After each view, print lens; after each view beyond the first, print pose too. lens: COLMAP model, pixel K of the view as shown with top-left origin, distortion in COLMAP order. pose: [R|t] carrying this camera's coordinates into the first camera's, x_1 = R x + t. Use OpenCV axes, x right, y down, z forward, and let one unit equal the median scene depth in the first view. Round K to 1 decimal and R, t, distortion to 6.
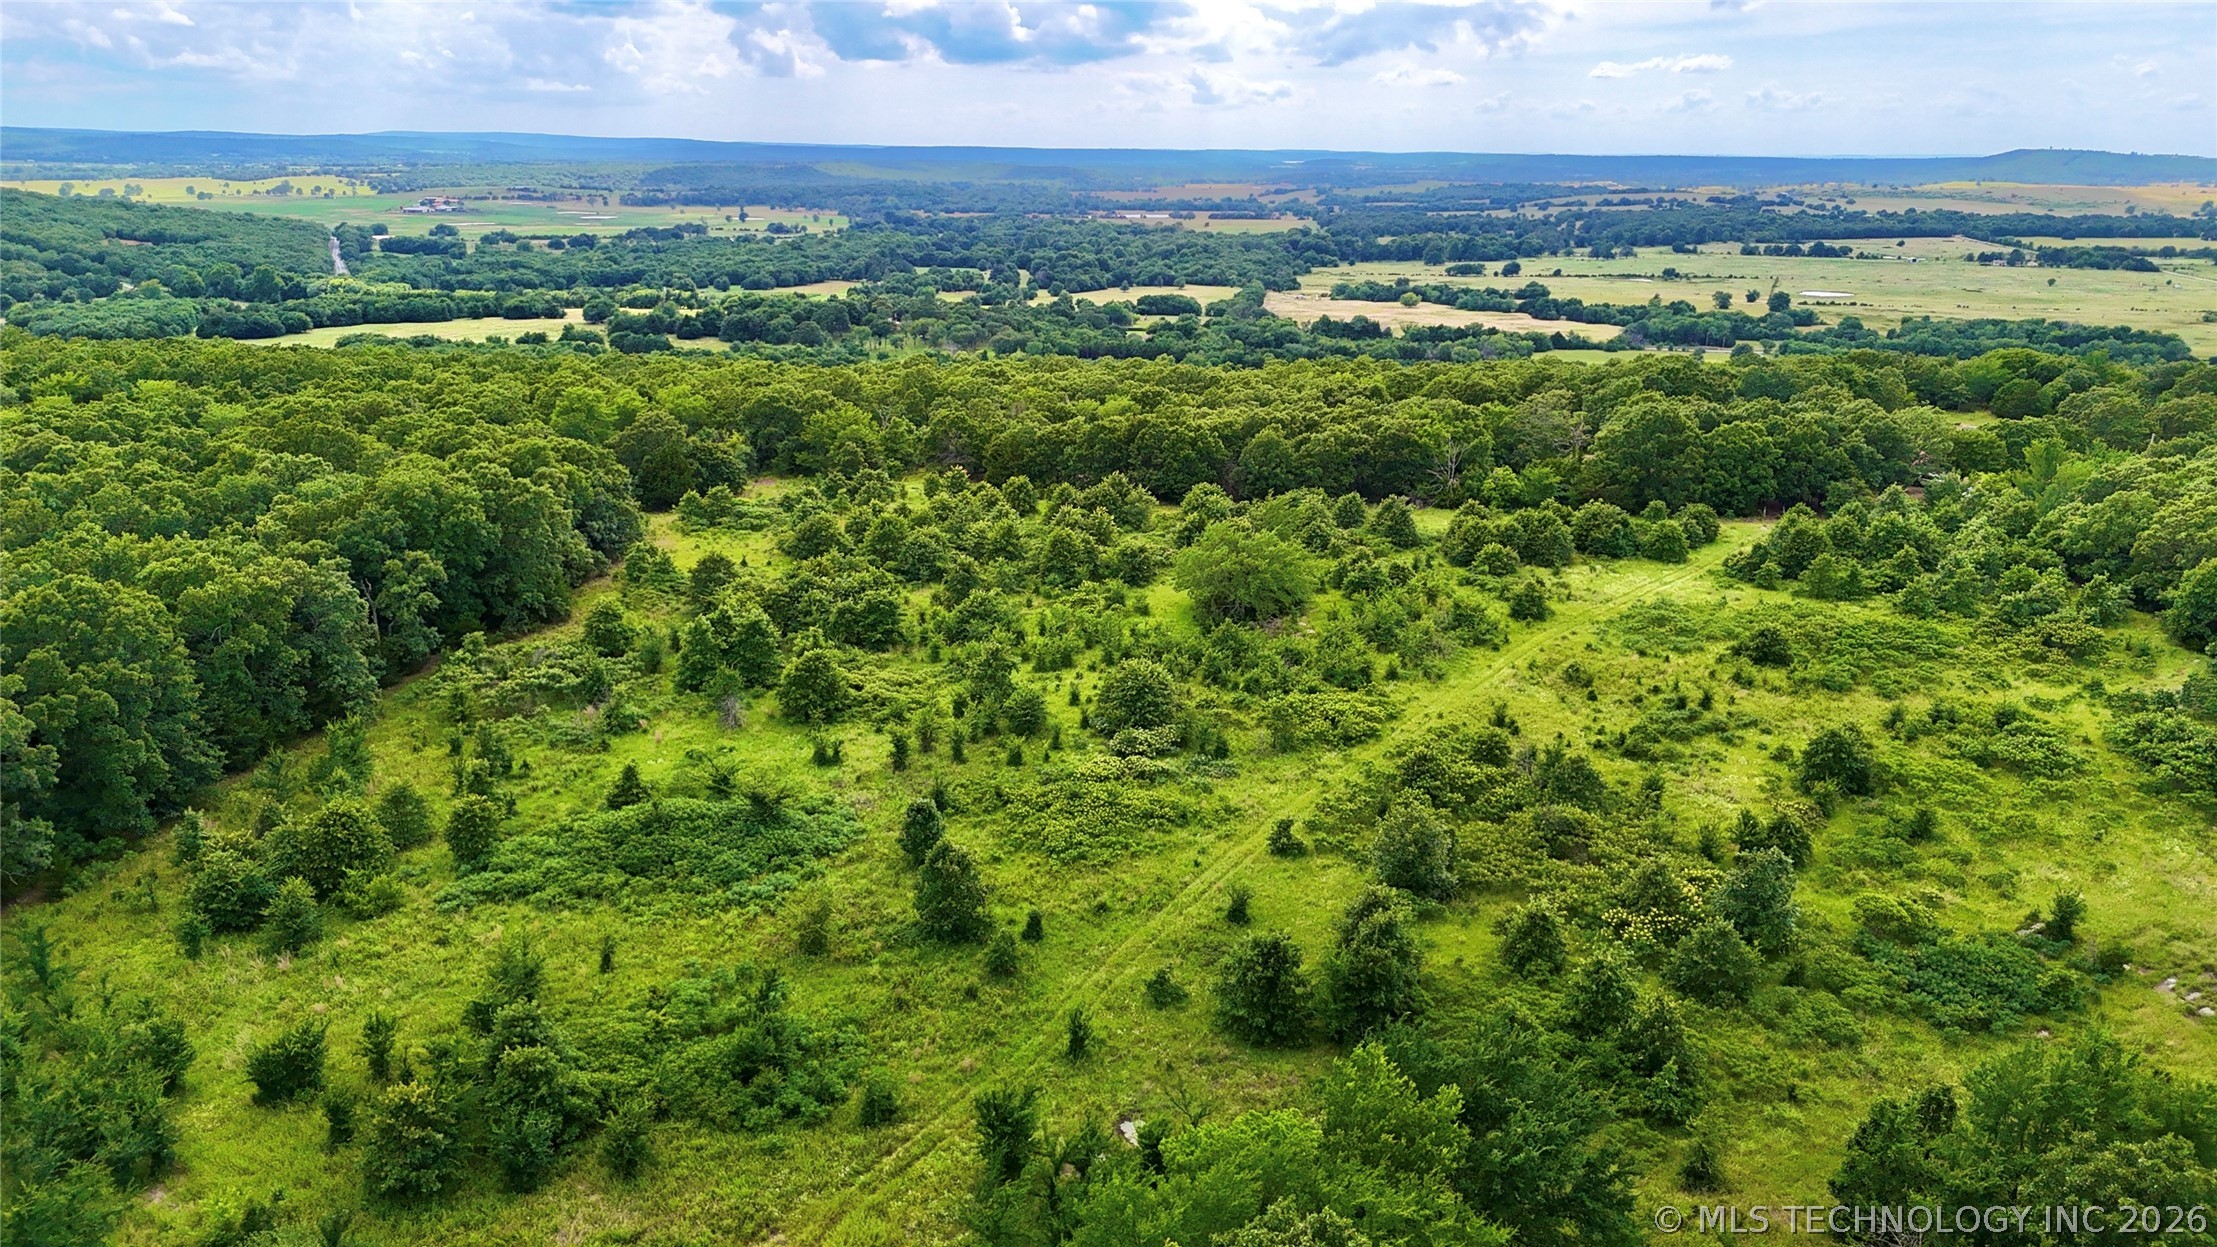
lens RADIAL K [[1630.4, 0, 1108.5], [0, 1630.4, 623.5], [0, 0, 1]] dist [0.071096, -0.073821]
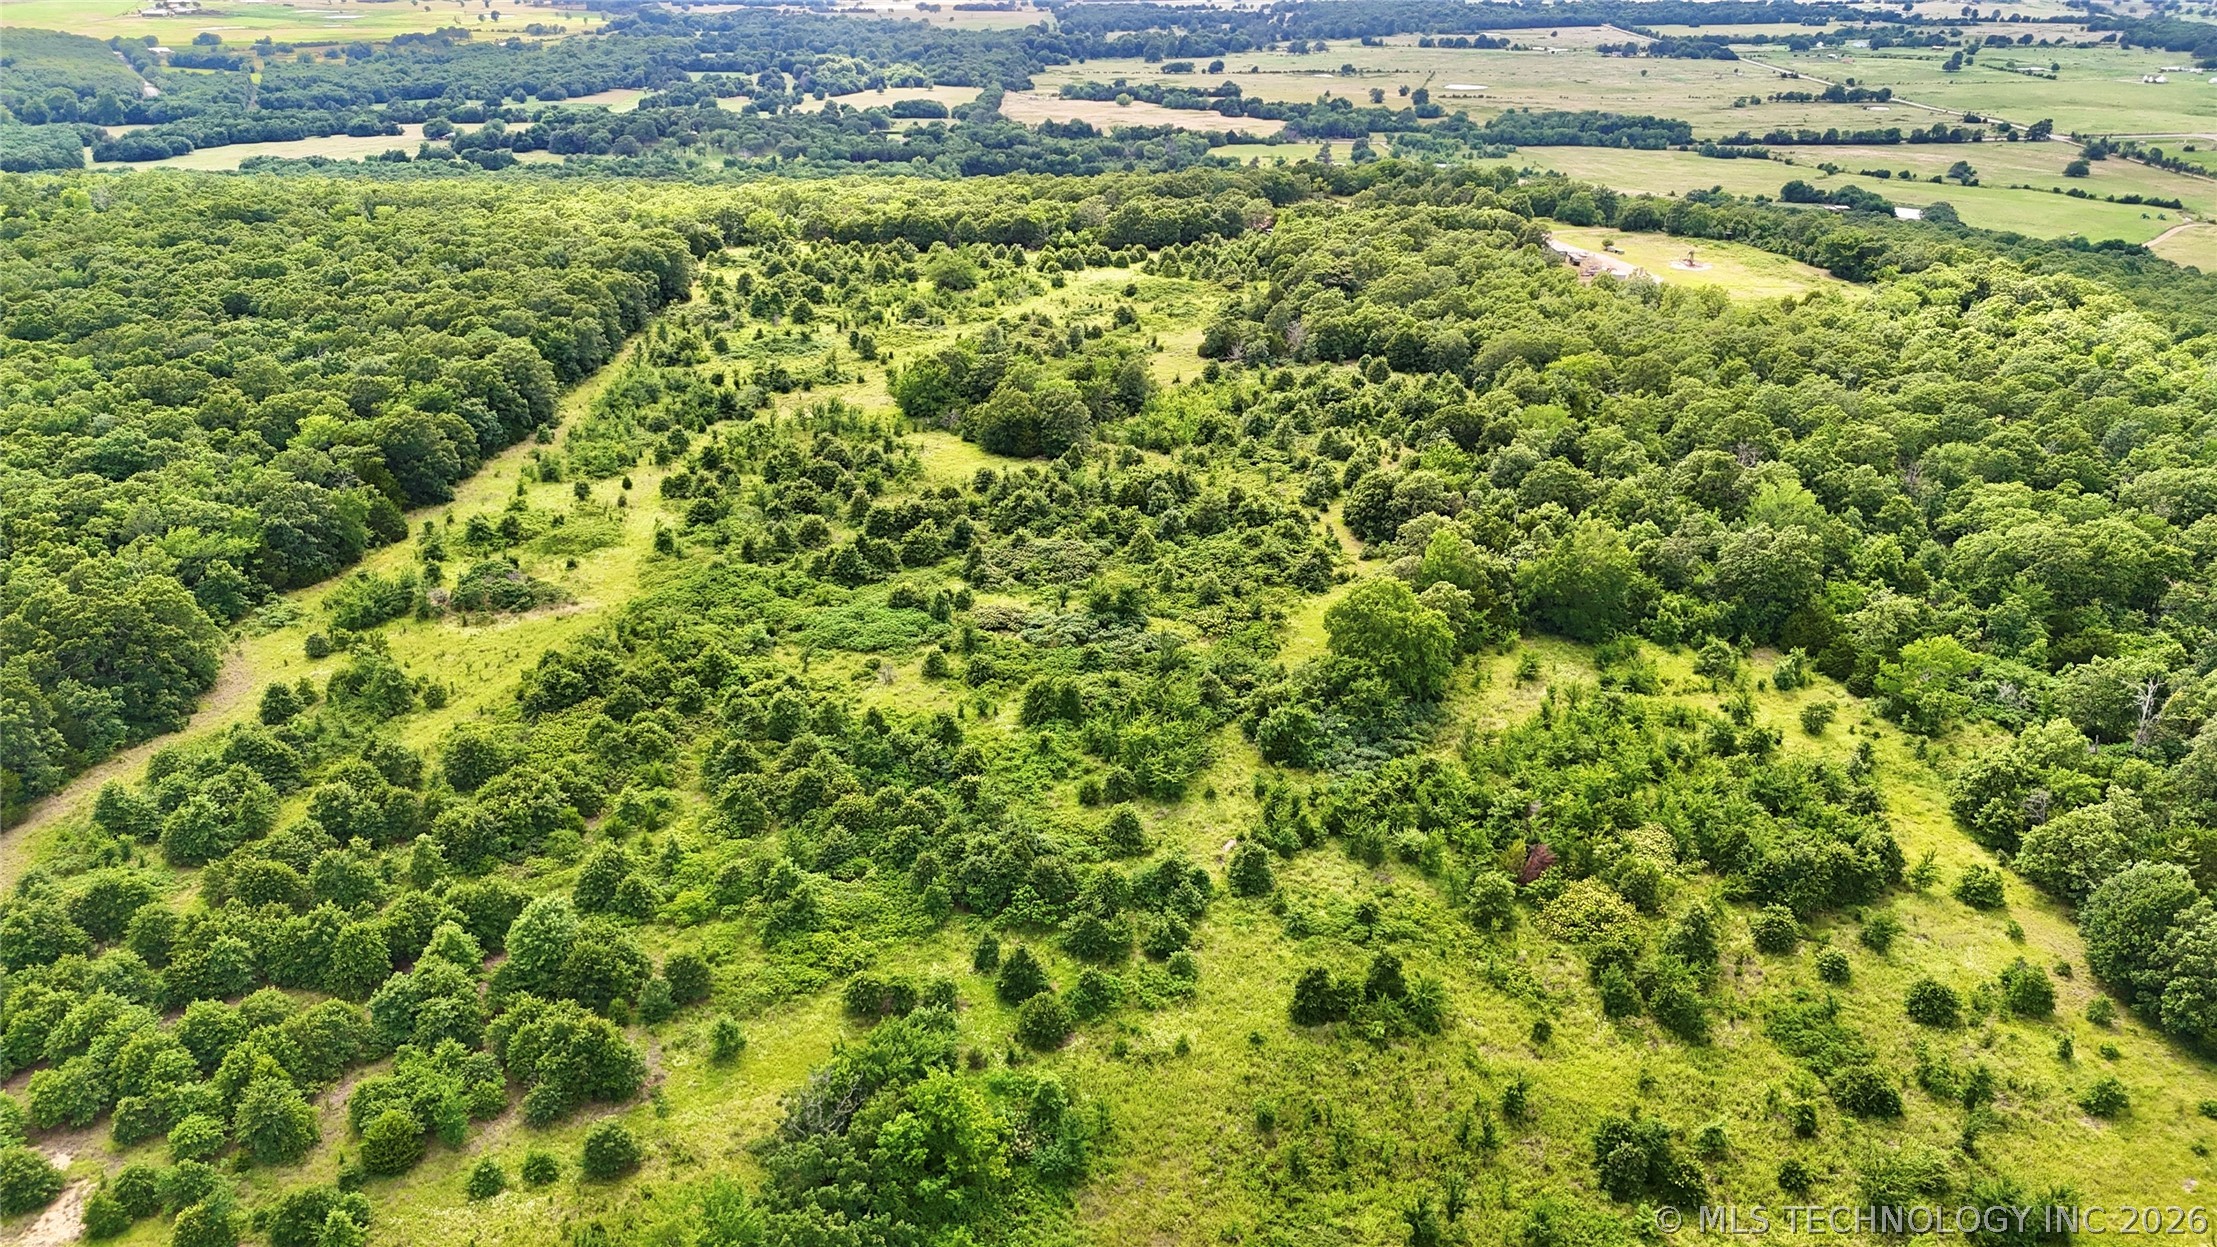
lens RADIAL K [[1630.4, 0, 1108.5], [0, 1630.4, 623.5], [0, 0, 1]] dist [0.071096, -0.073821]
pose [[0.989514, -0.062467, 0.130231, -0.007459], [0.045687, 0.990712, 0.128071, 0.032487], [-0.137022, -0.120778, 0.983177, -0.273212]]
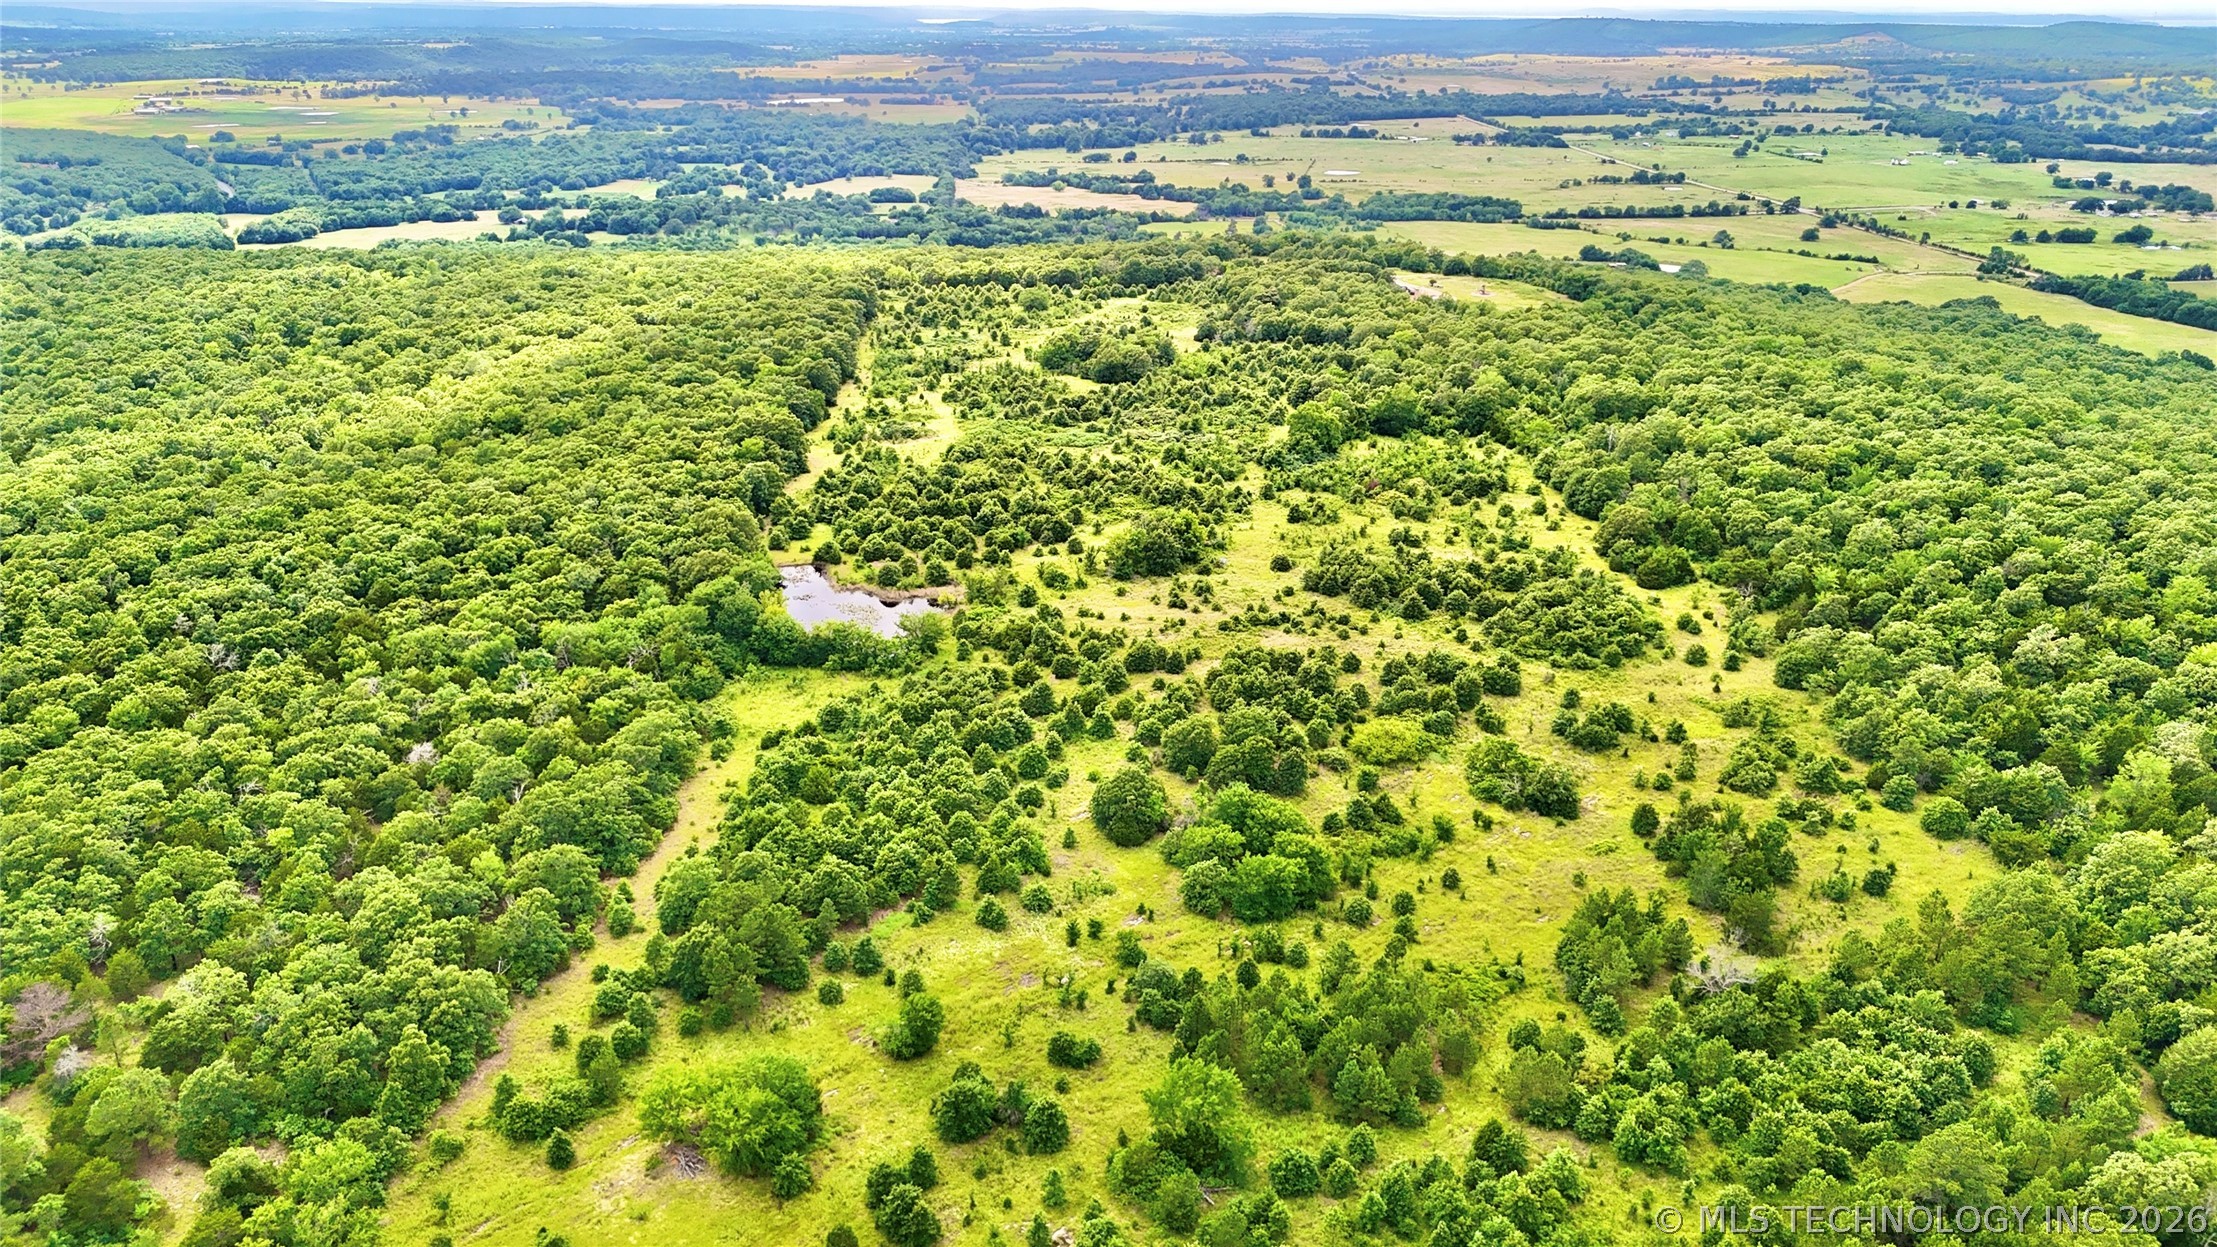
lens RADIAL K [[1627.8, 0, 1108.5], [0, 1627.8, 623.5], [0, 0, 1]] dist [0.089658, -0.117178]
pose [[0.977590, -0.080987, 0.194316, -0.101397], [0.064900, 0.994023, 0.087781, 0.072274], [-0.200264, -0.073202, 0.977003, -0.533474]]
